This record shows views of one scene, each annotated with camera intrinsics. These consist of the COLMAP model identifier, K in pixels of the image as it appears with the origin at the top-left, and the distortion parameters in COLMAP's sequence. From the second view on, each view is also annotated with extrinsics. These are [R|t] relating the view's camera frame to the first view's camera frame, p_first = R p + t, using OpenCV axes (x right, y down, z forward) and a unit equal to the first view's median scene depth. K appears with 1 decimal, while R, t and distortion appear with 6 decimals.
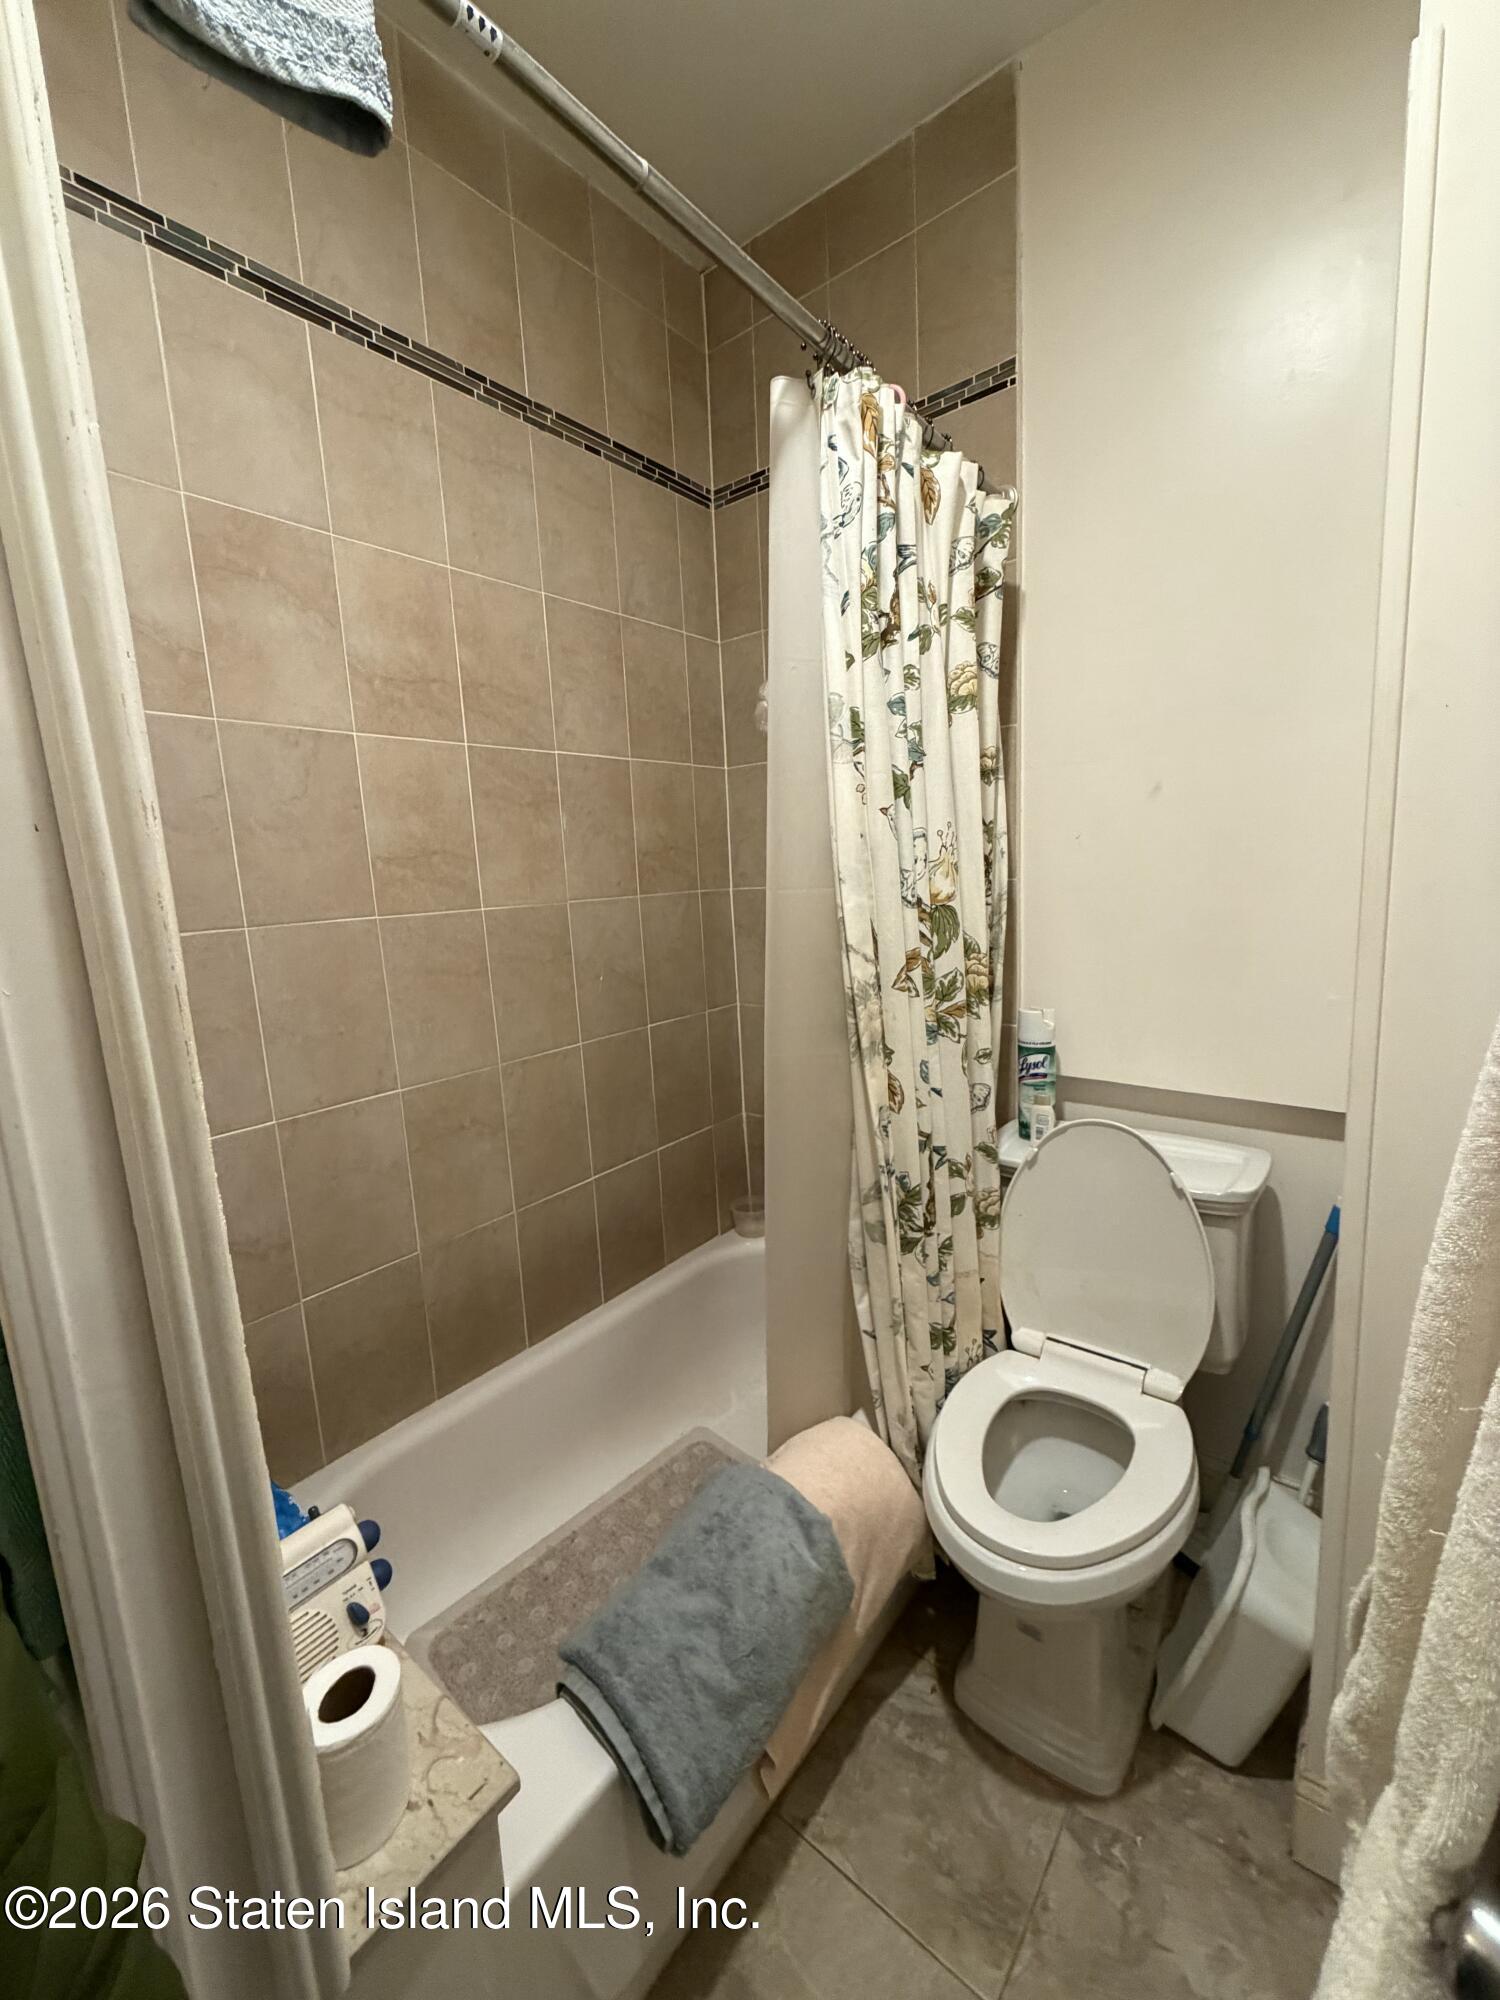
lens RADIAL K [[795.6, 0, 751.5], [0, 795.6, 993.9], [0, 0, 1]] dist [-0.000763, 0.000026]
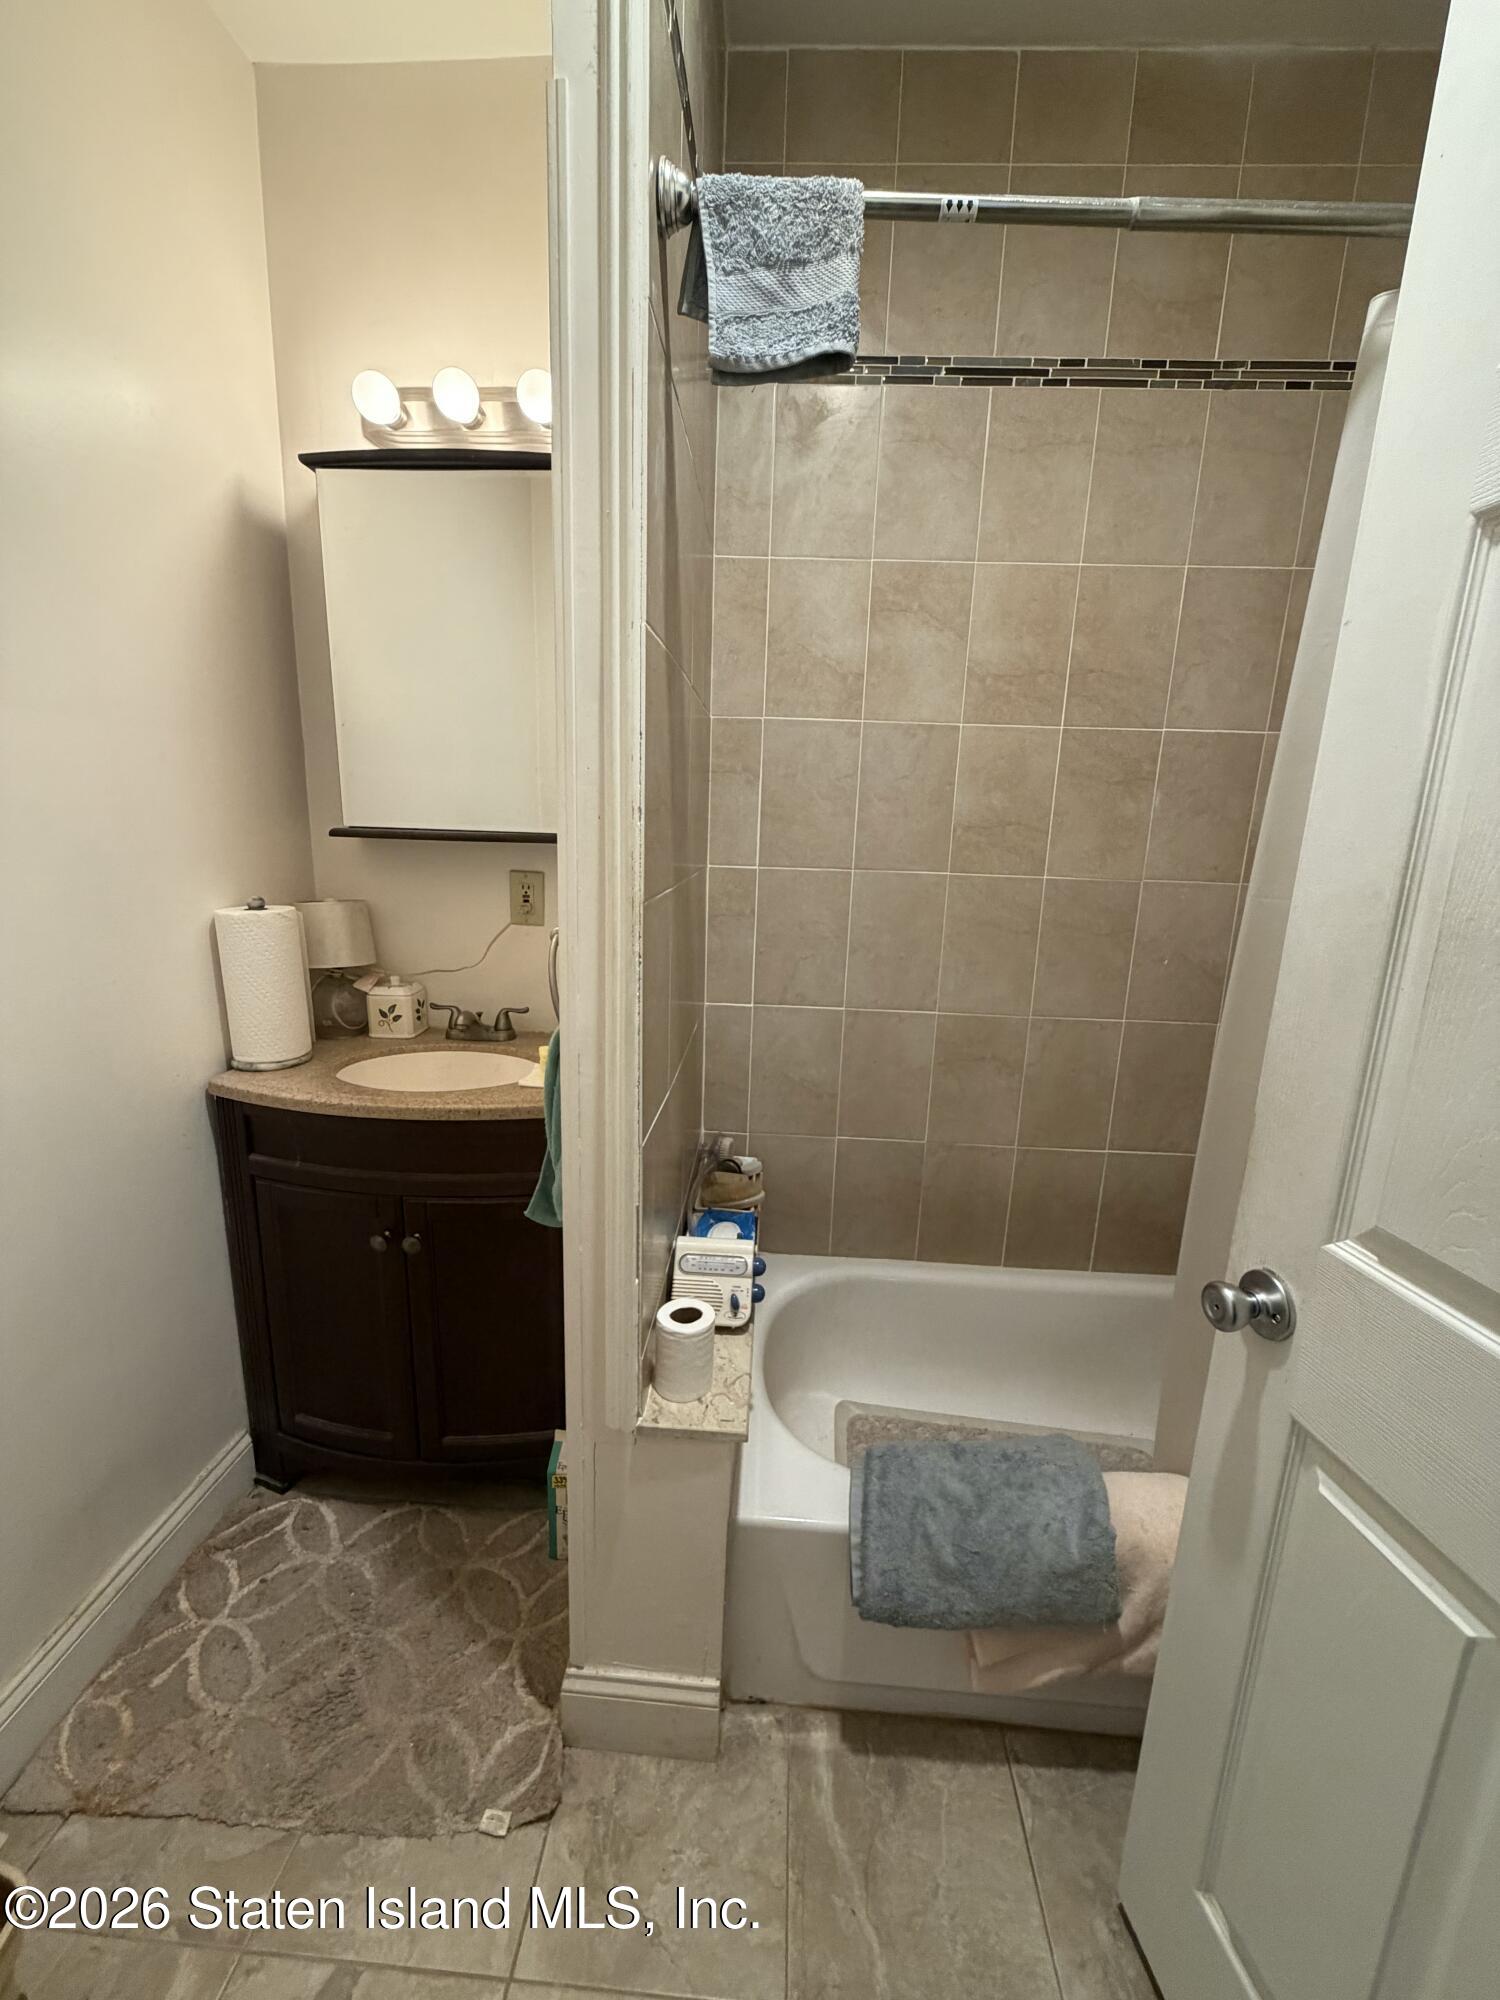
lens RADIAL K [[795.6, 0, 753.1], [0, 795.6, 993.1], [0, 0, 1]] dist [-0.000763, 0.000026]
pose [[0.589633, 0.235840, -0.772472, 0.352929], [-0.189152, 0.970142, 0.151810, -0.044920], [0.785210, 0.056603, 0.616637, 0.000167]]
